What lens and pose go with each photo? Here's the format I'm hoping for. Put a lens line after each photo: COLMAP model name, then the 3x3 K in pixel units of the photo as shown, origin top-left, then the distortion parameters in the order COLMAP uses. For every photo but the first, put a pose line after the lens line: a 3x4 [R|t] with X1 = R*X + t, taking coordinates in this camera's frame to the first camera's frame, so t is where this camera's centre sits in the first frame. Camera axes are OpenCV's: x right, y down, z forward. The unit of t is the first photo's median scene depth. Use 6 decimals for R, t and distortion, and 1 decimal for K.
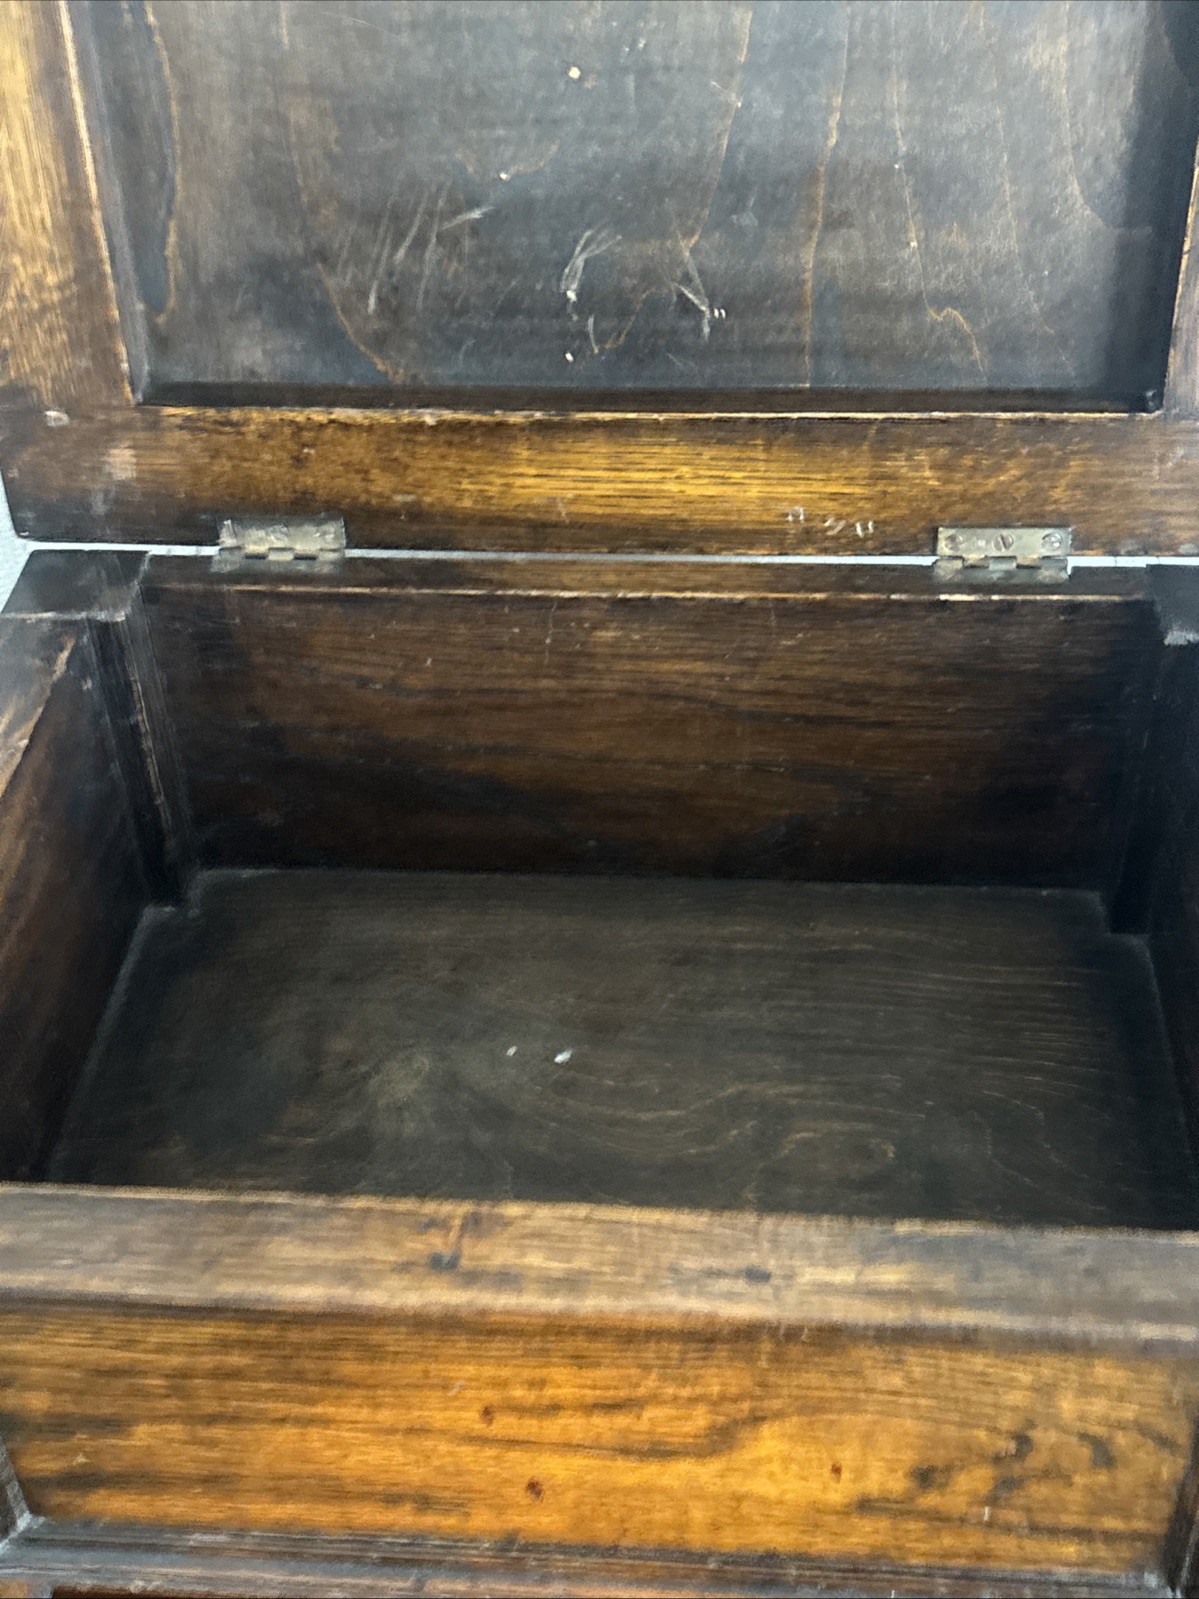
lens RADIAL K [[2017.8, 0, 568.0], [0, 2017.8, 843.2], [0, 0, 1]] dist [0.180008, -0.734070]
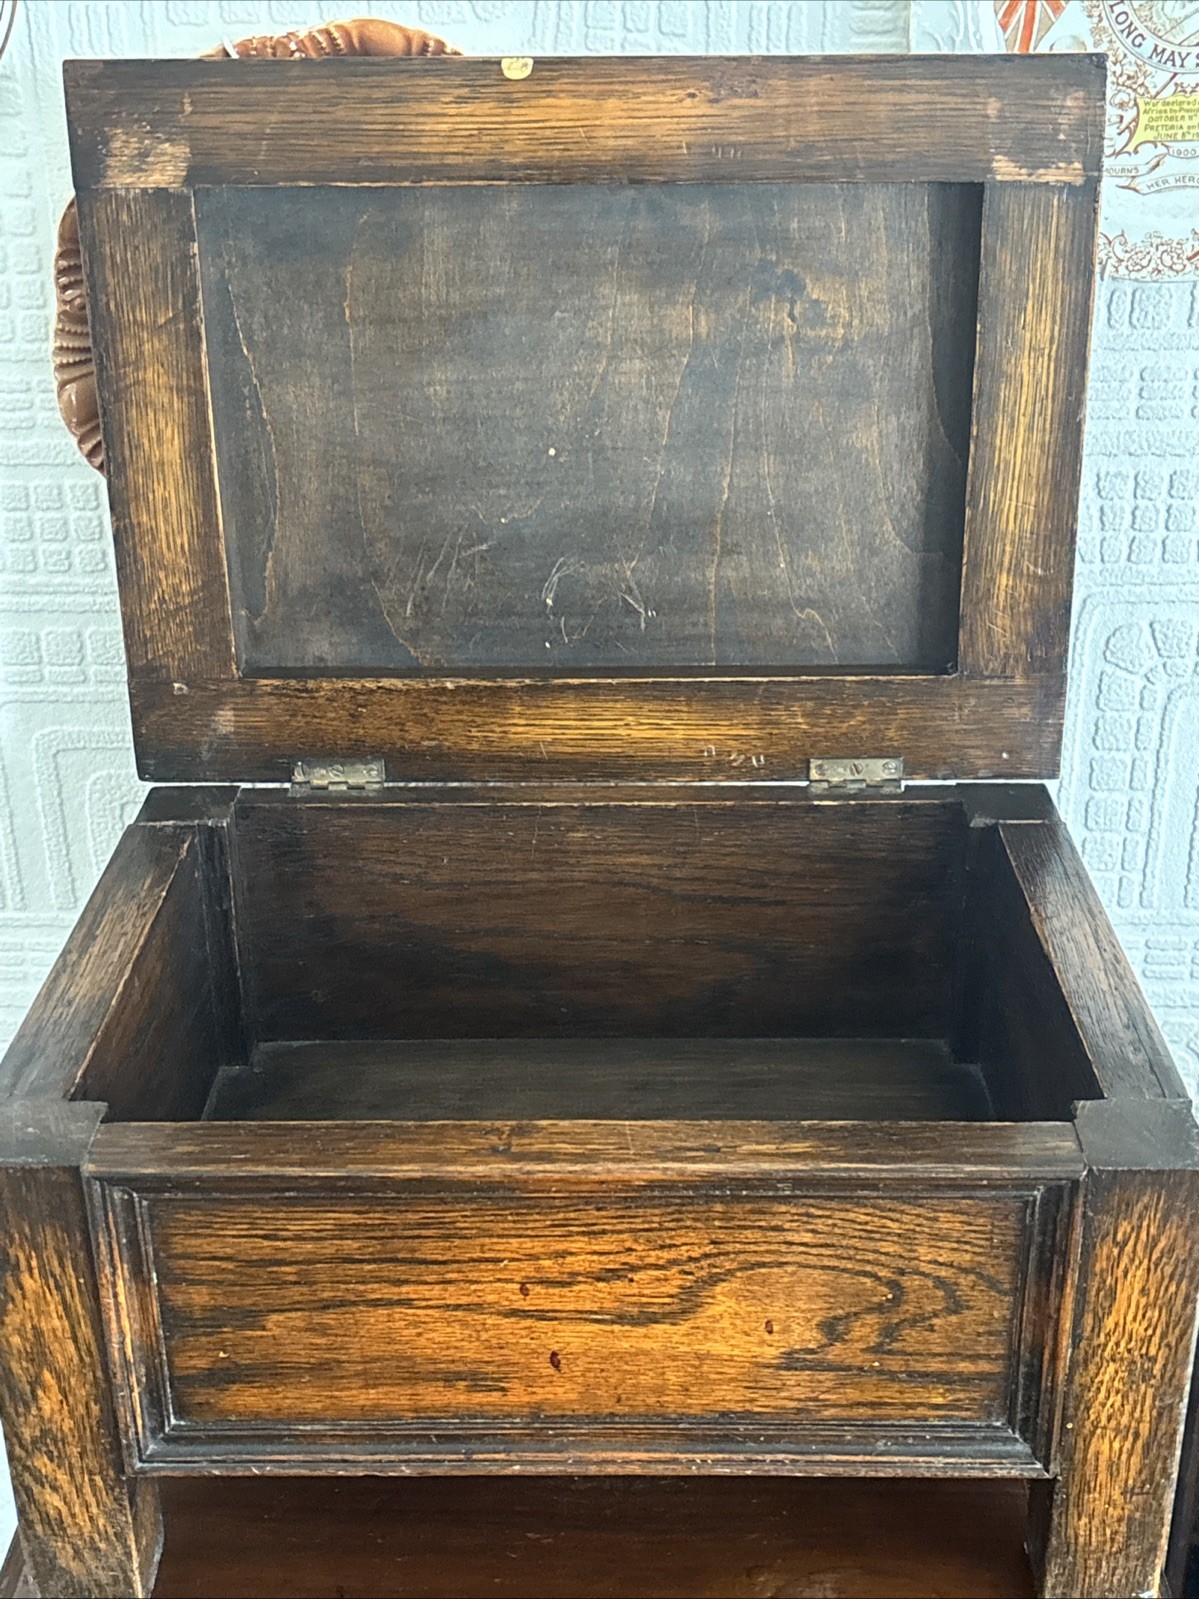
lens RADIAL K [[2013.6, 0, 607.8], [0, 2013.6, 815.6], [0, 0, 1]] dist [0.169549, -0.598343]
pose [[0.997440, -0.007167, 0.071142, -0.058255], [0.025342, 0.965810, -0.258008, 0.240914], [-0.066860, 0.259150, 0.963520, -0.332306]]
